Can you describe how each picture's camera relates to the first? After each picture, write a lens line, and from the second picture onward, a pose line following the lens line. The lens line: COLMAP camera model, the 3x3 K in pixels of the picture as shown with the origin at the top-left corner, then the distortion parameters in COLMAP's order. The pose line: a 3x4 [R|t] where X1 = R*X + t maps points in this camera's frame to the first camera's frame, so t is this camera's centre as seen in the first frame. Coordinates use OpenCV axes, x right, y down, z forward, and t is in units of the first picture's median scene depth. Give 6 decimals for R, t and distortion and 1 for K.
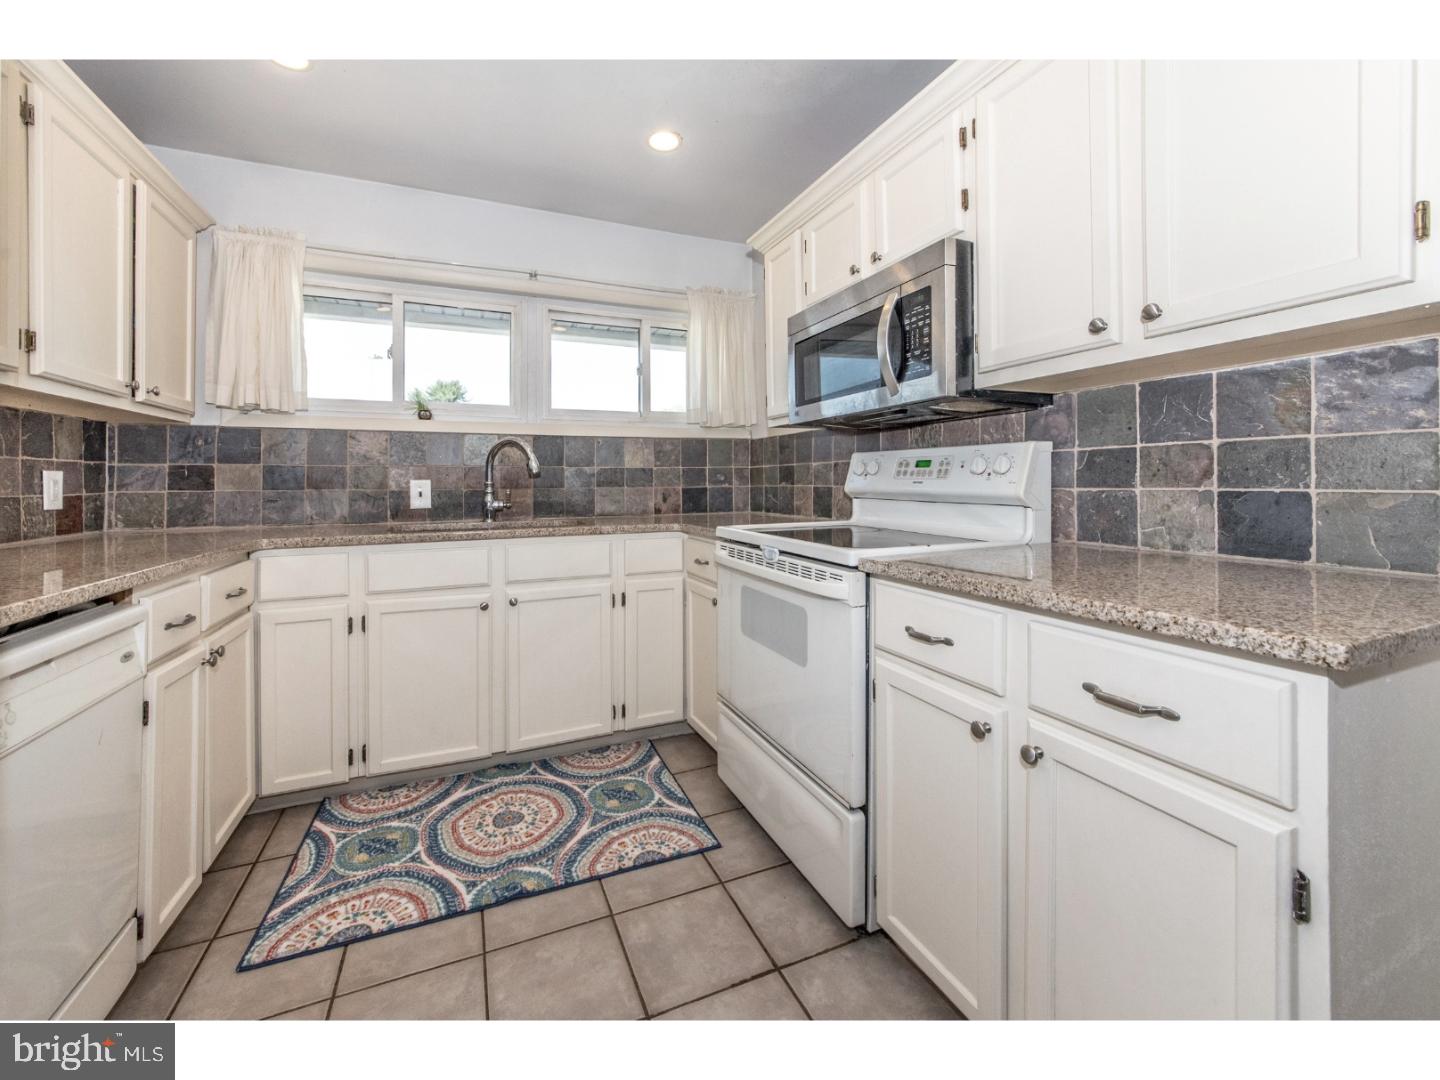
lens RADIAL K [[584.5, 0, 690.5], [0, 584.5, 478.9], [0, 0, 1]] dist [-0.003261, -0.001050]
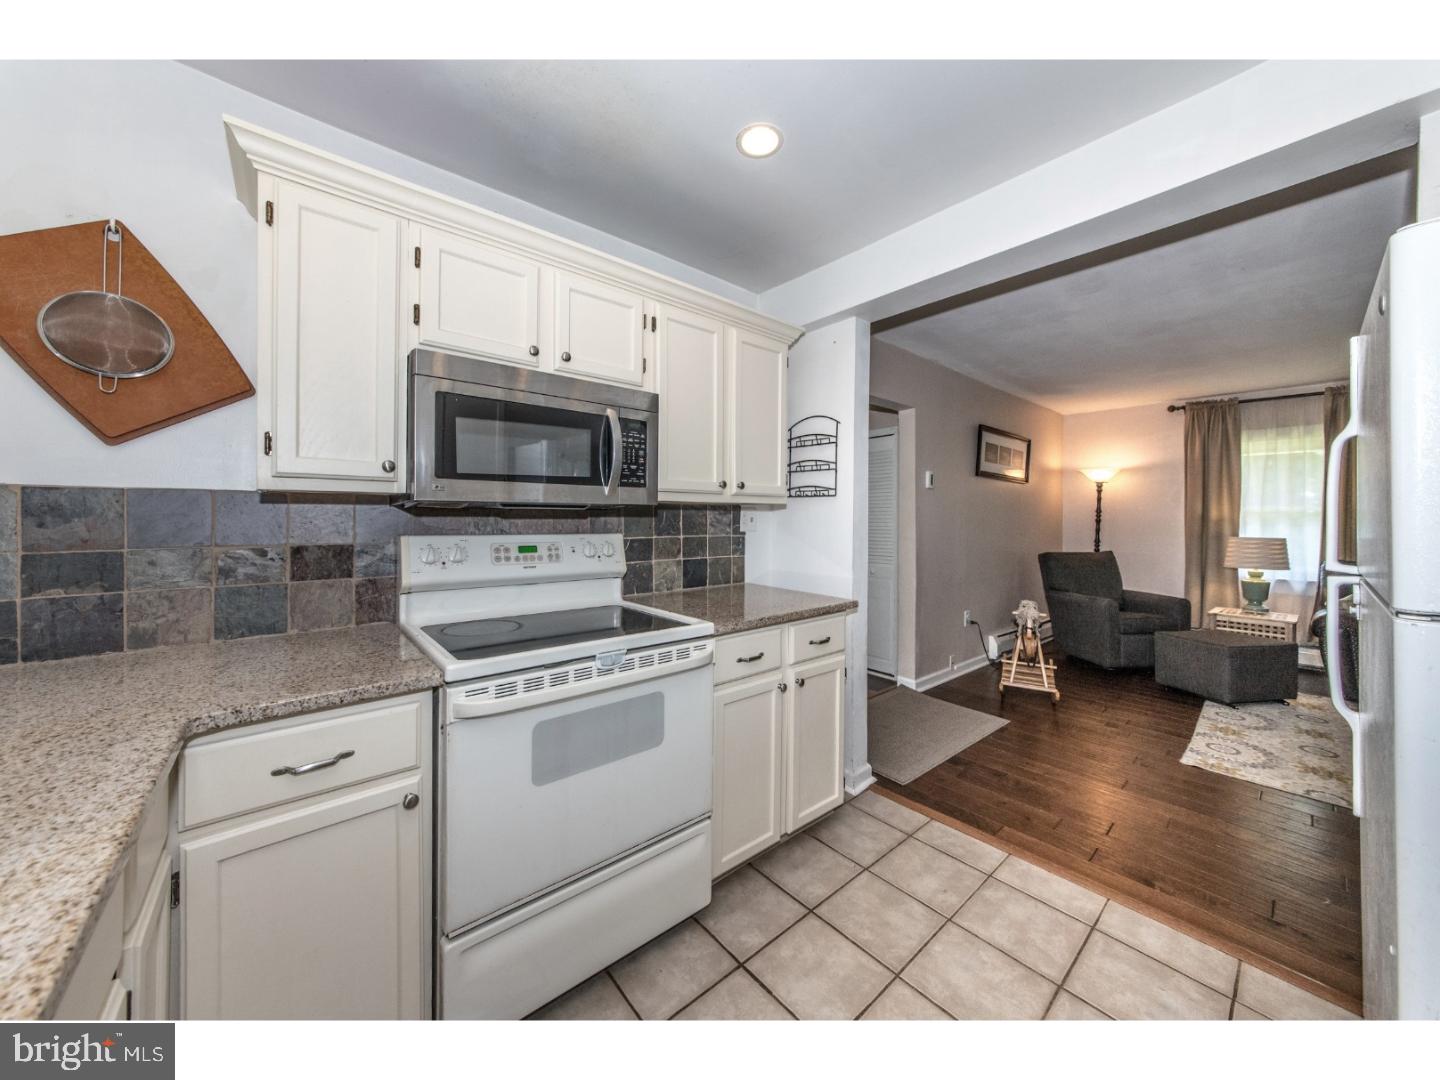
lens RADIAL K [[516.4, 0, 715.7], [0, 516.4, 514.9], [0, 0, 1]] dist [-0.008281, 0.002222]
pose [[-0.322414, 0.006050, 0.946579, -0.620096], [-0.009133, 0.999913, -0.009502, -0.084014], [-0.946555, -0.011708, -0.322331, 0.989990]]
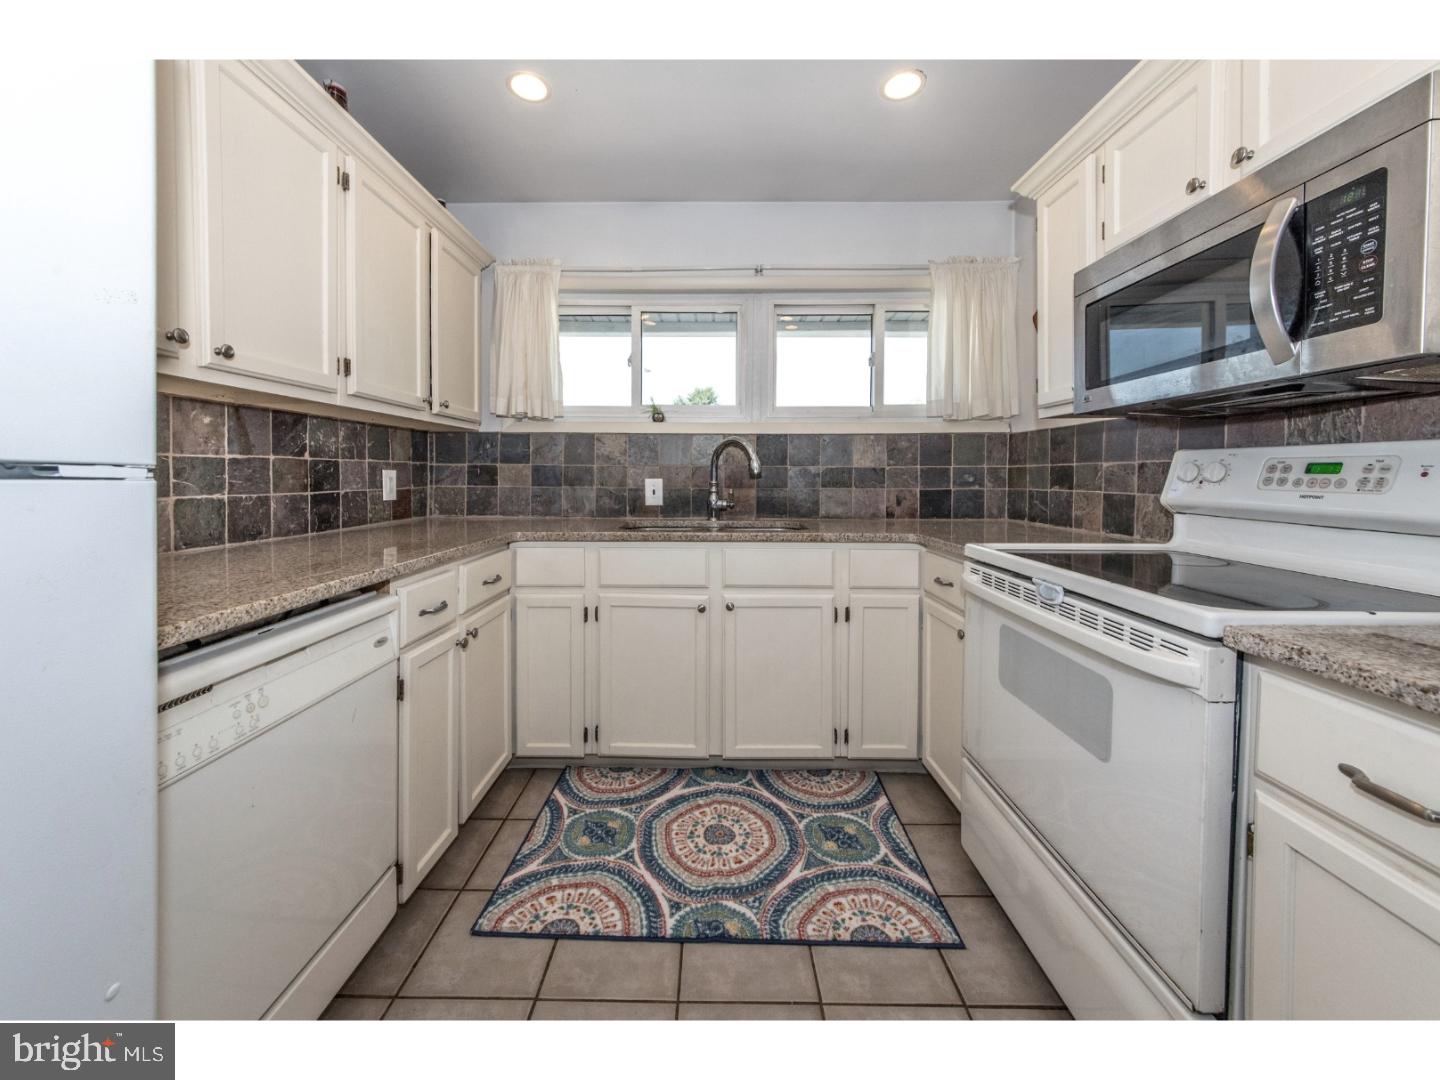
lens RADIAL K [[526.3, 0, 701.3], [0, 526.3, 479.6], [0, 0, 1]] dist [-0.002472, -0.000885]
pose [[0.917339, 0.014549, -0.397840, -0.002350], [-0.008039, 0.999805, 0.018027, -0.018201], [0.398025, -0.013338, 0.917278, 0.197021]]
